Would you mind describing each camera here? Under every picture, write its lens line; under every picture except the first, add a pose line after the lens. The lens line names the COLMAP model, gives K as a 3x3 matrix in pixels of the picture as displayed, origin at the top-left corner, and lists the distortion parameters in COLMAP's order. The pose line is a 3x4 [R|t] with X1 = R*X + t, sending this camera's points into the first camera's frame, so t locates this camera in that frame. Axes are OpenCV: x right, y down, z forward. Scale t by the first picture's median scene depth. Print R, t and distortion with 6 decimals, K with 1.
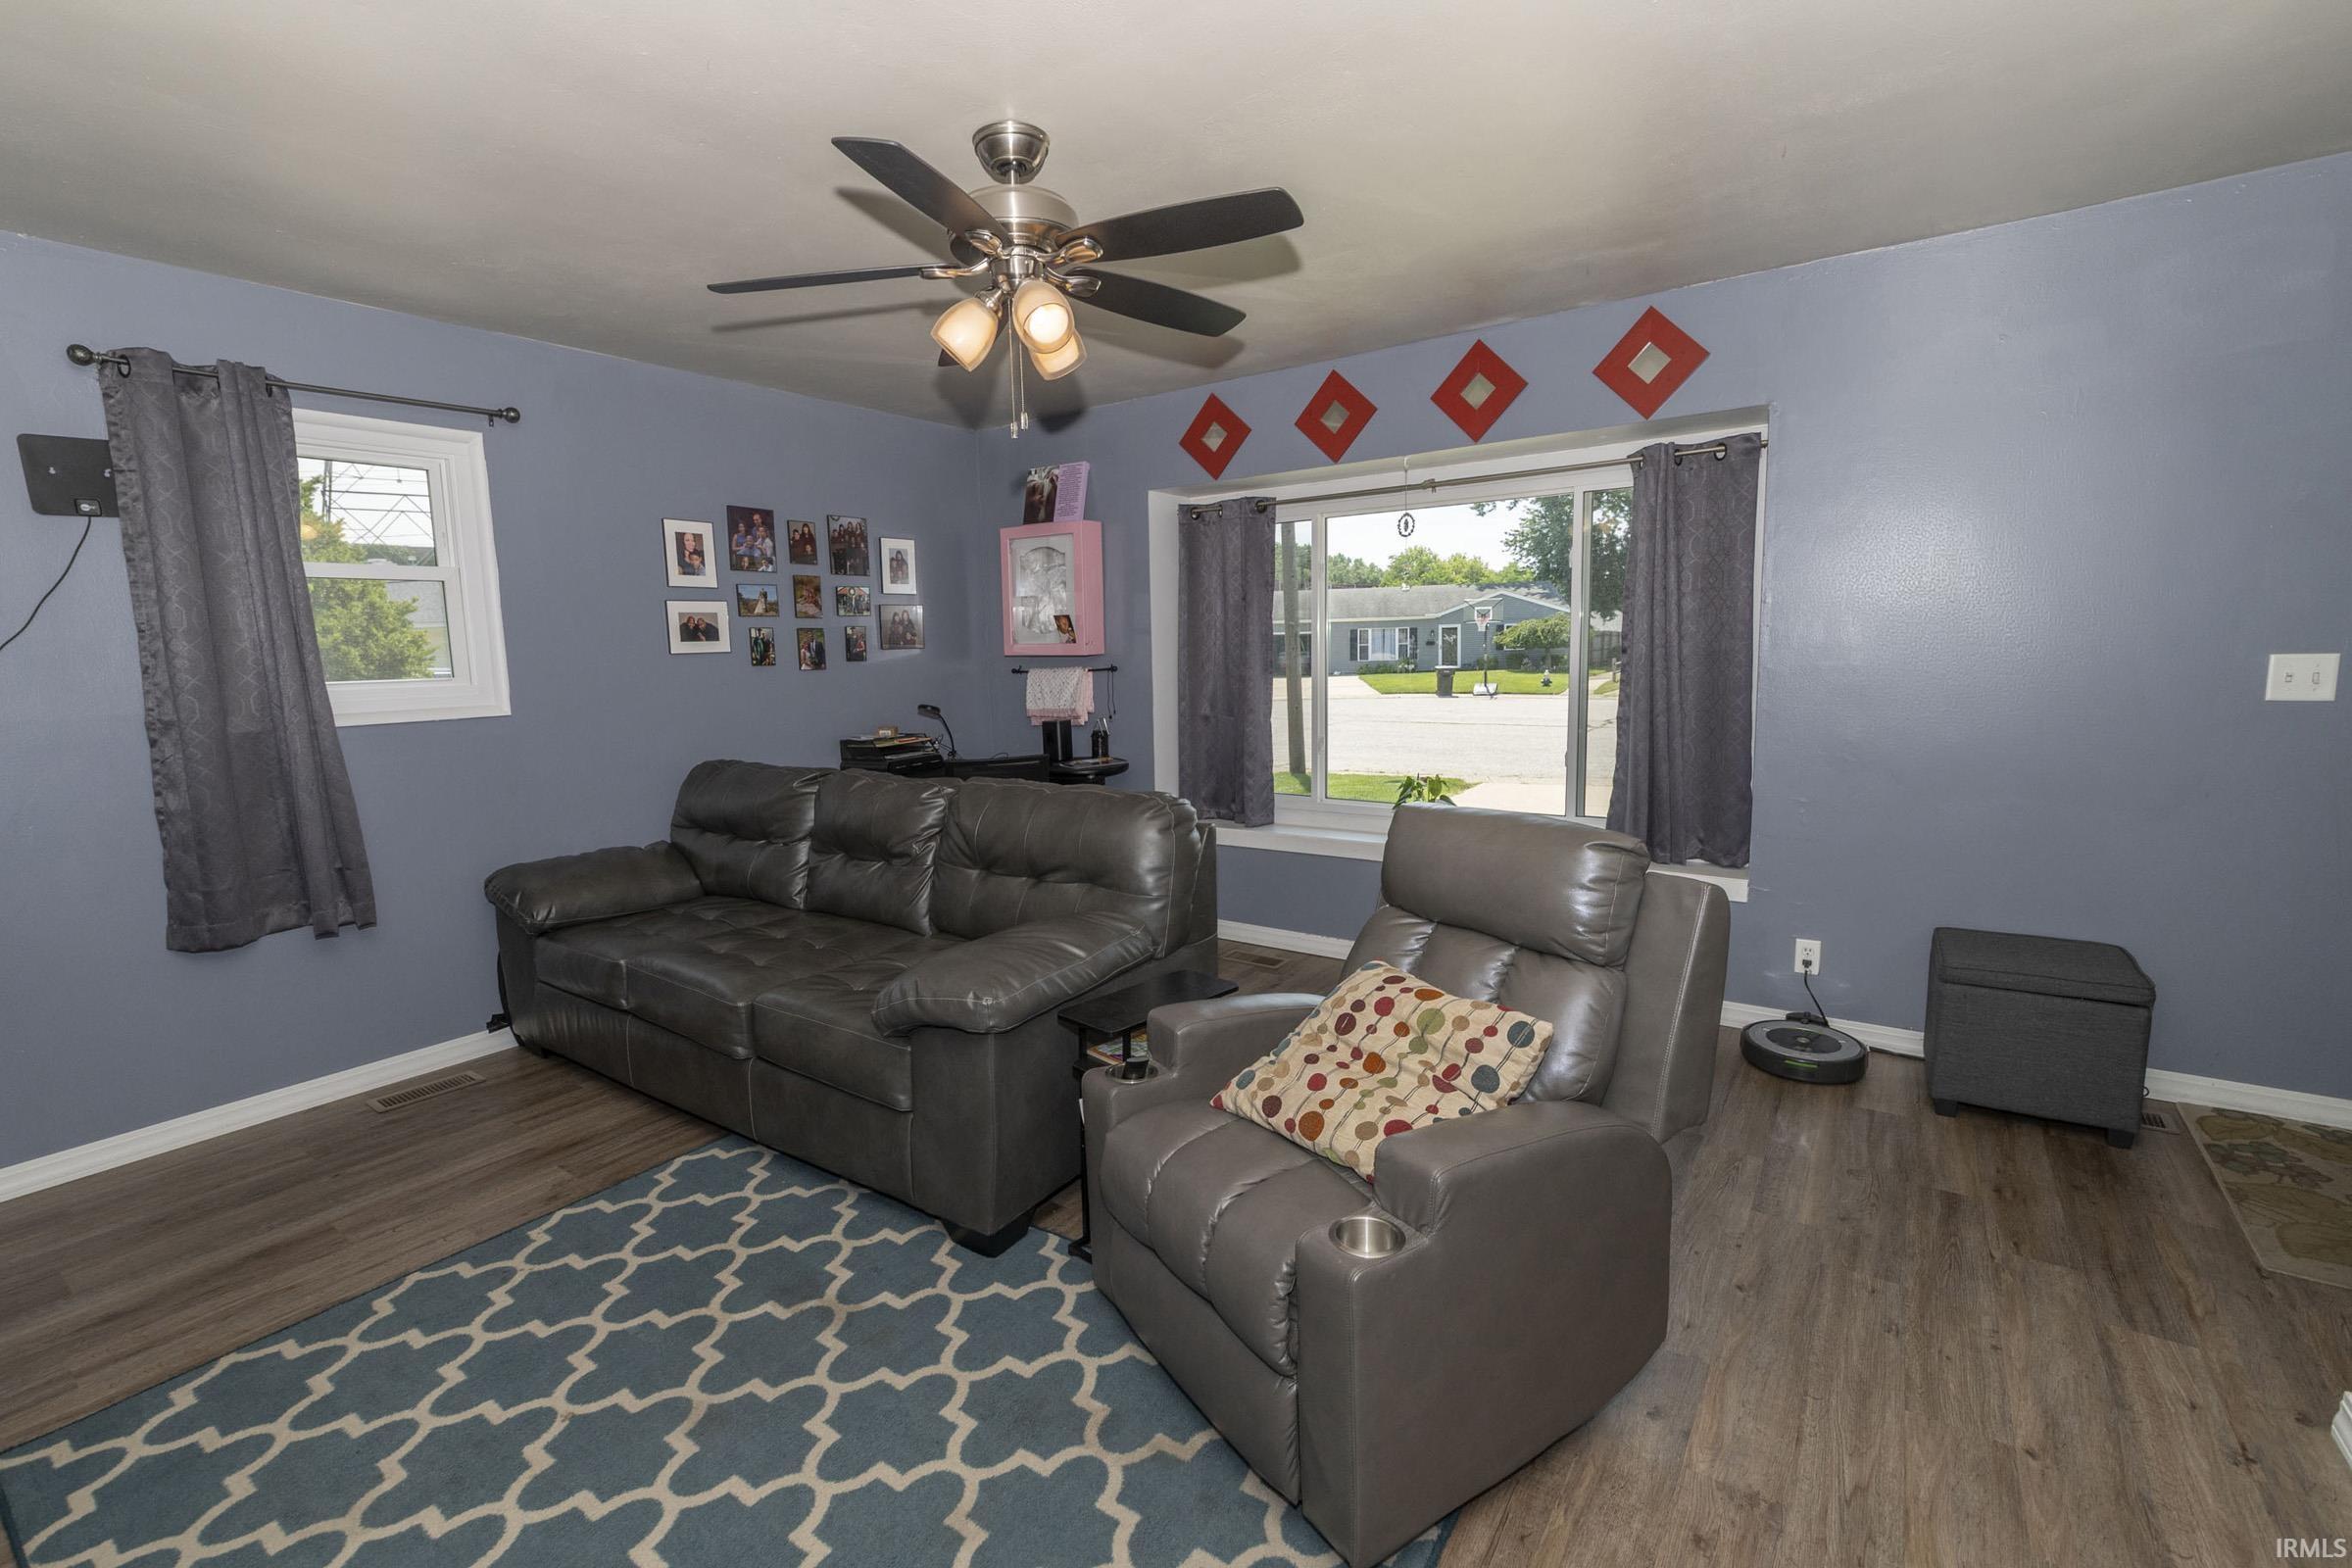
lens RADIAL K [[990.8, 0, 1169.0], [0, 990.8, 761.9], [0, 0, 1]] dist [-0.000447, -0.000124]
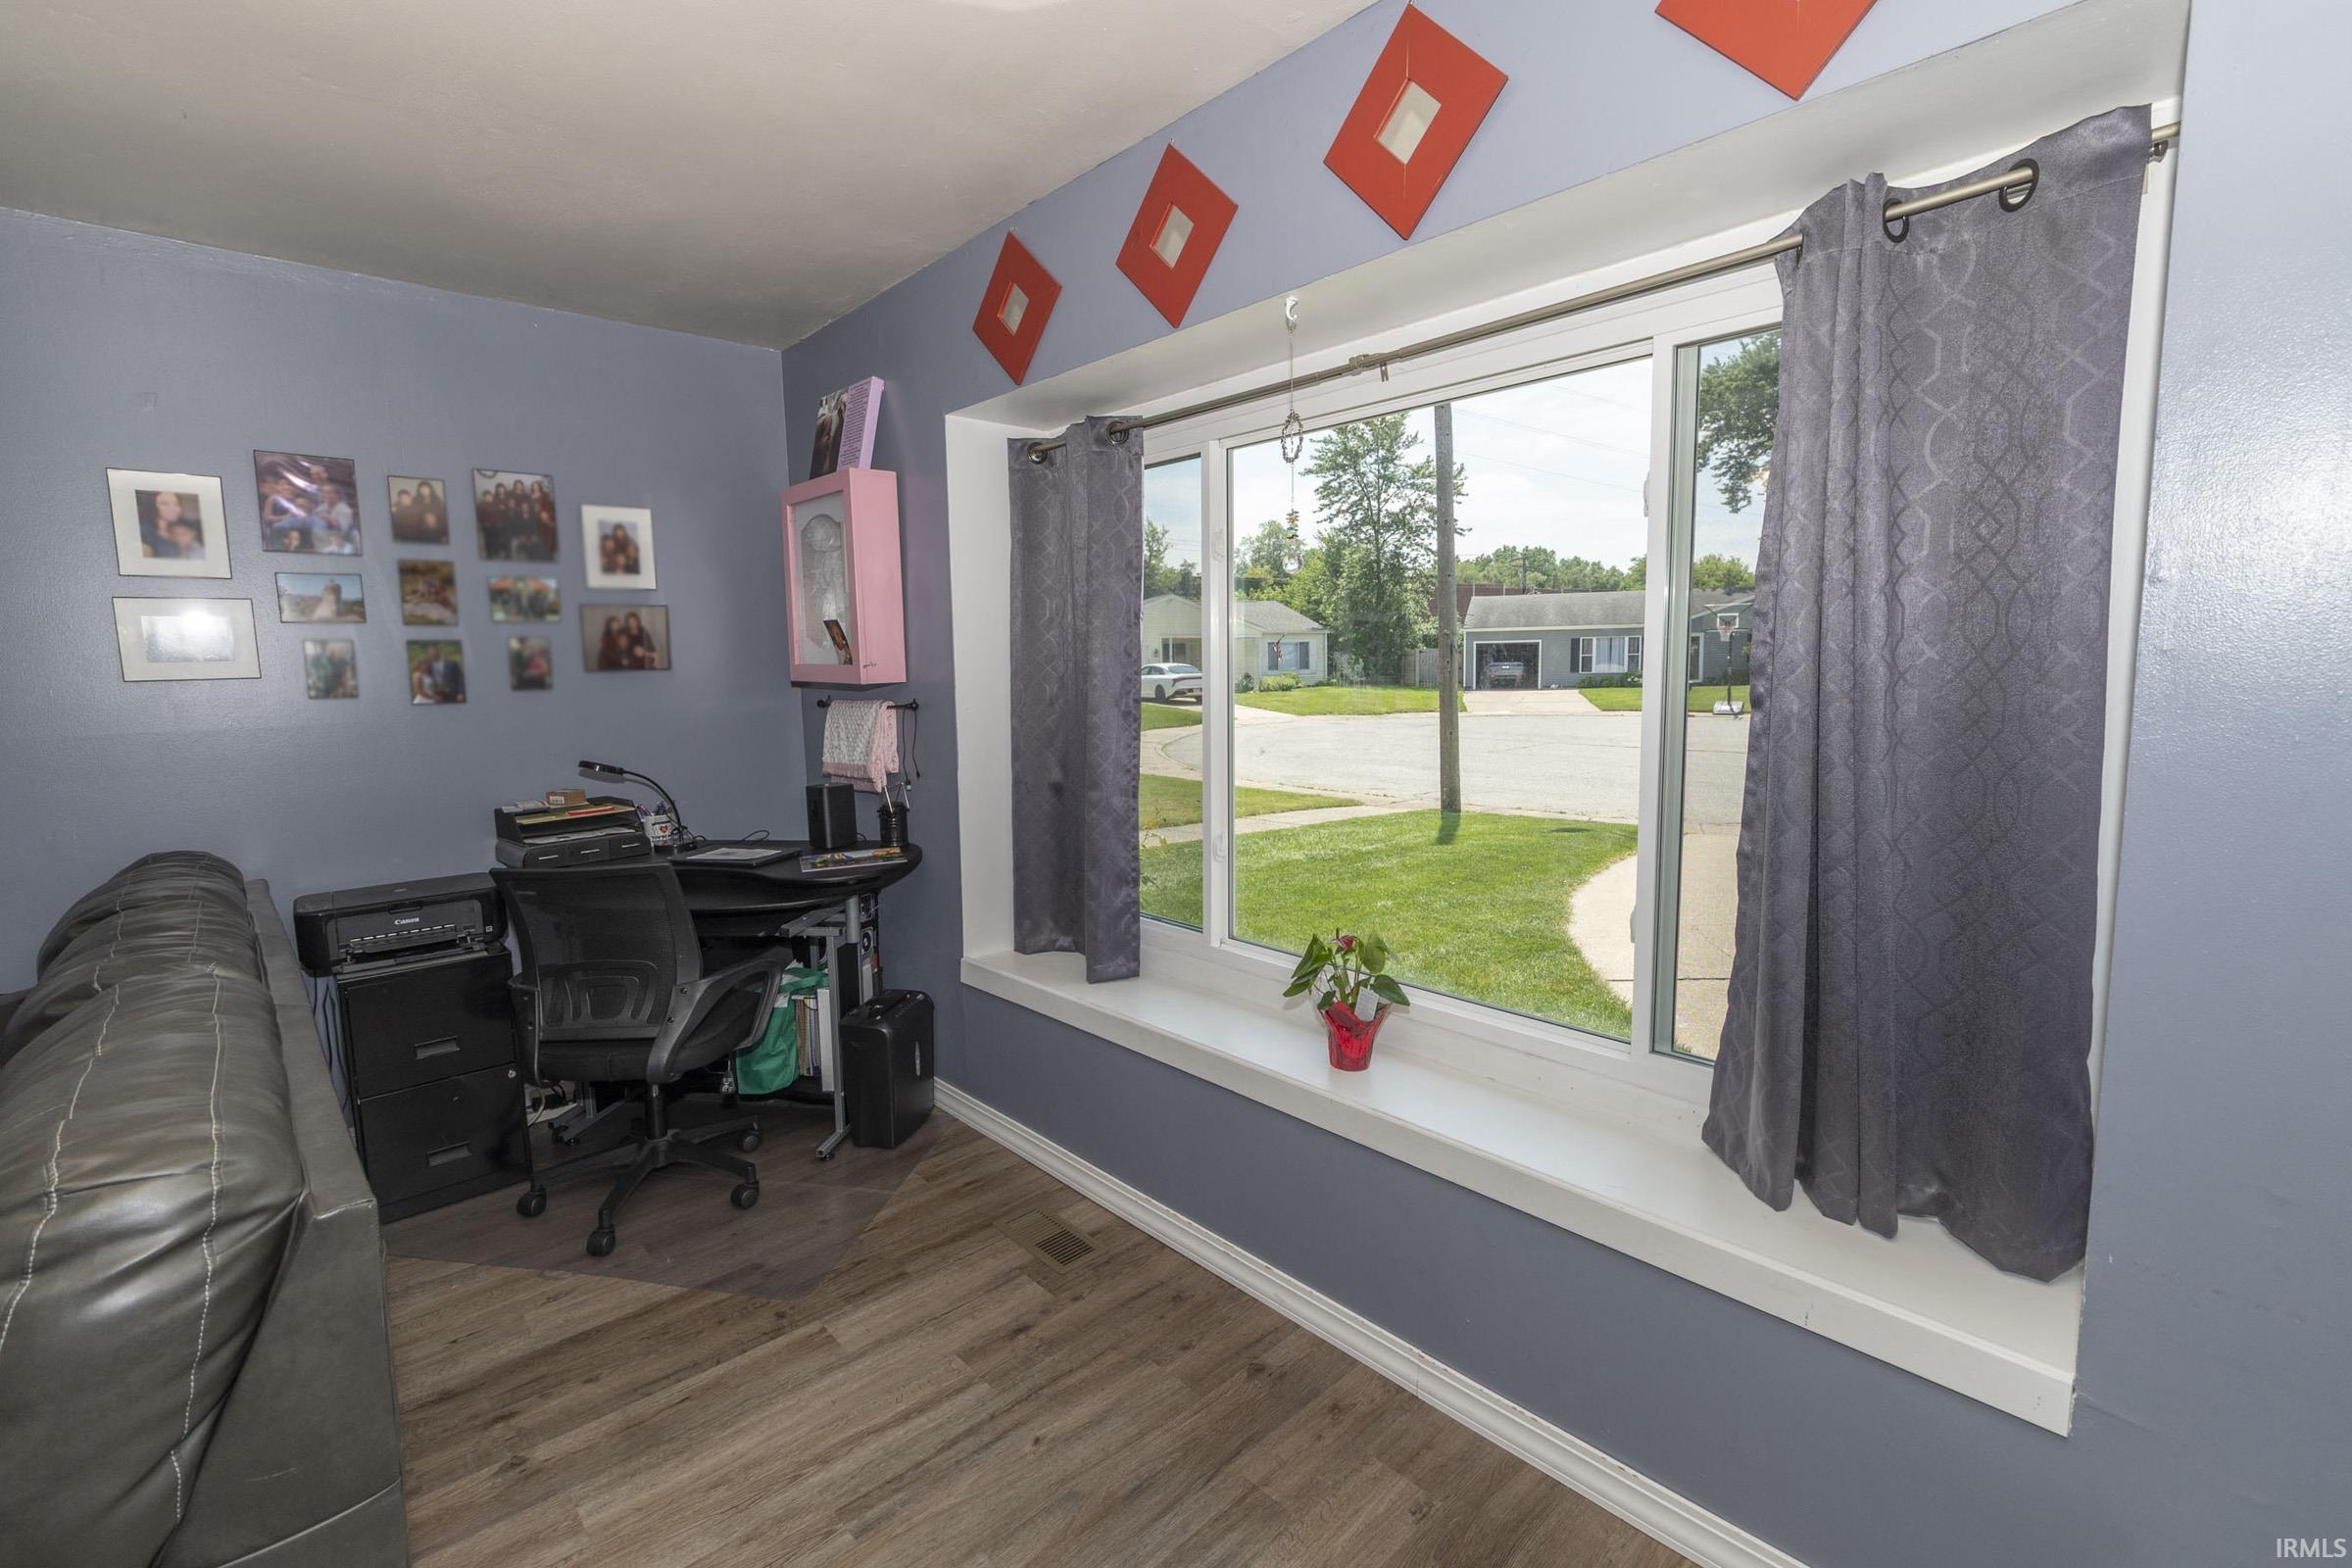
lens RADIAL K [[1029.9, 0, 1155.7], [0, 1029.9, 768.0], [0, 0, 1]] dist [-0.003127, -0.000681]
pose [[0.979460, 0.028540, -0.199609, 0.264109], [-0.029792, 0.999551, -0.003271, -0.067031], [0.199426, 0.009150, 0.979870, 0.458463]]
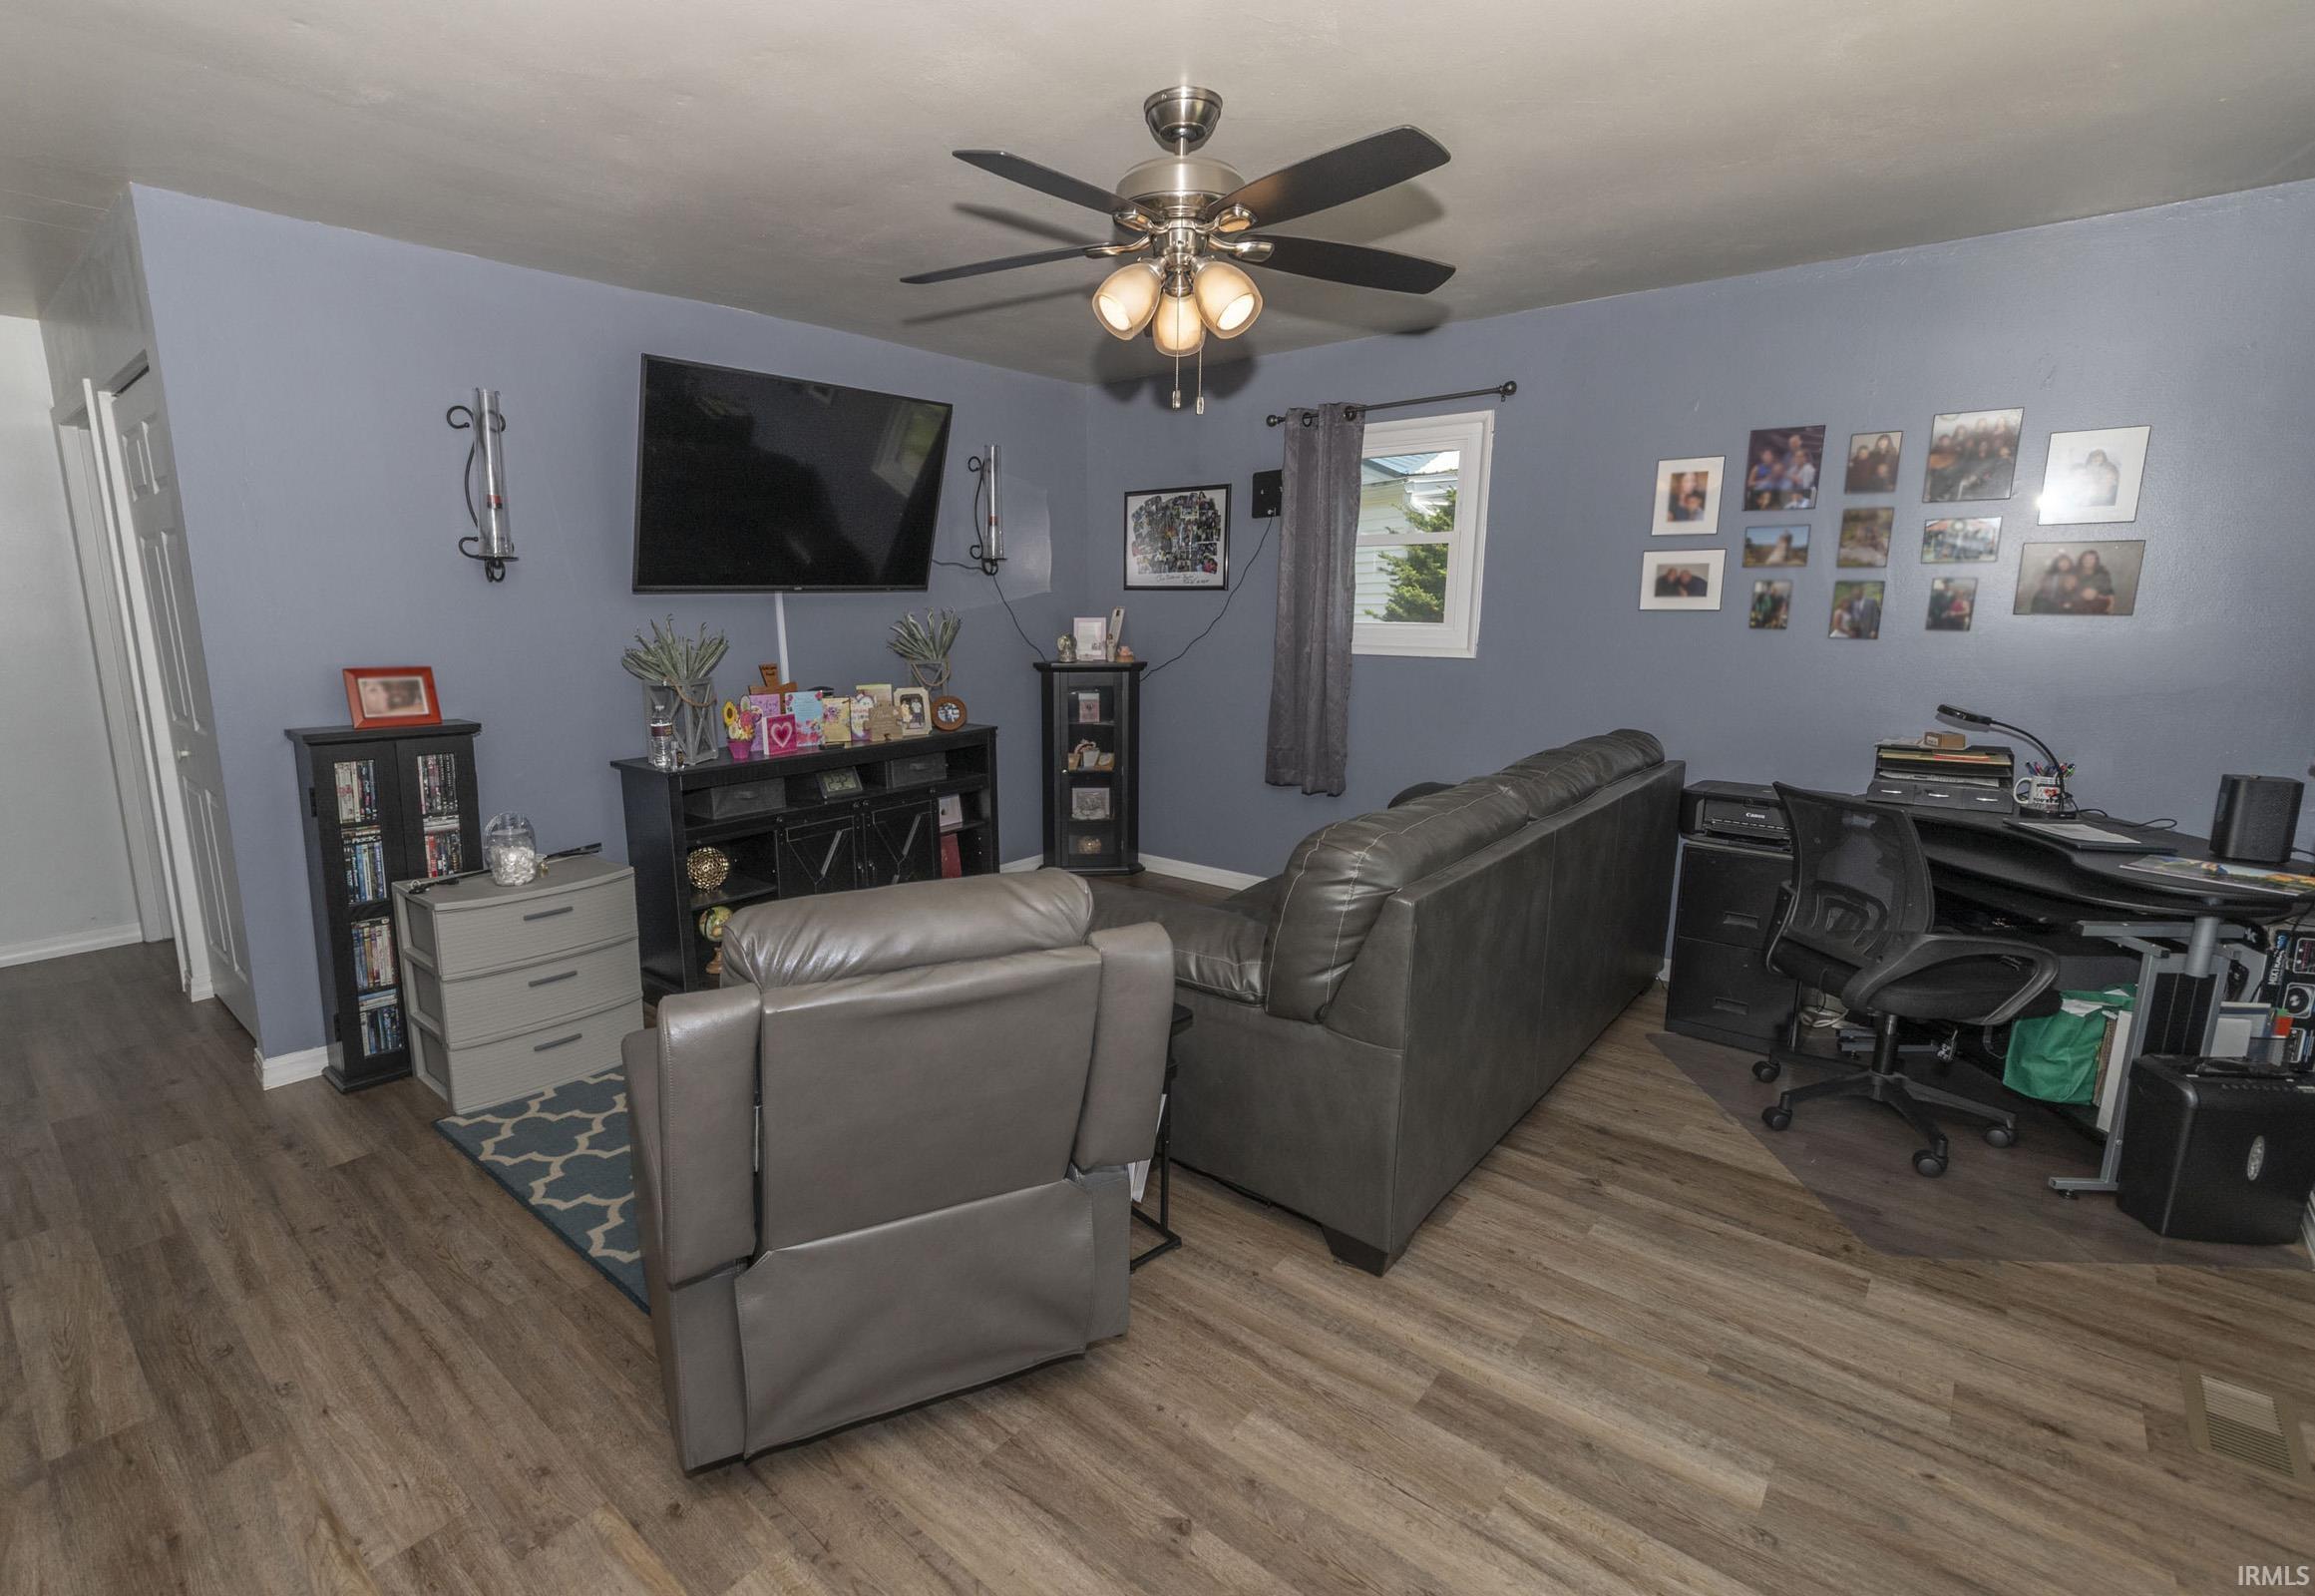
lens RADIAL K [[1082.3, 0, 1091.3], [0, 1082.3, 802.7], [0, 0, 1]] dist [-0.021728, -0.000347]
pose [[-0.088676, 0.217581, -0.972006, 0.525053], [-0.110315, 0.967701, 0.226681, -0.099914], [0.989933, 0.127328, -0.061810, 0.544765]]
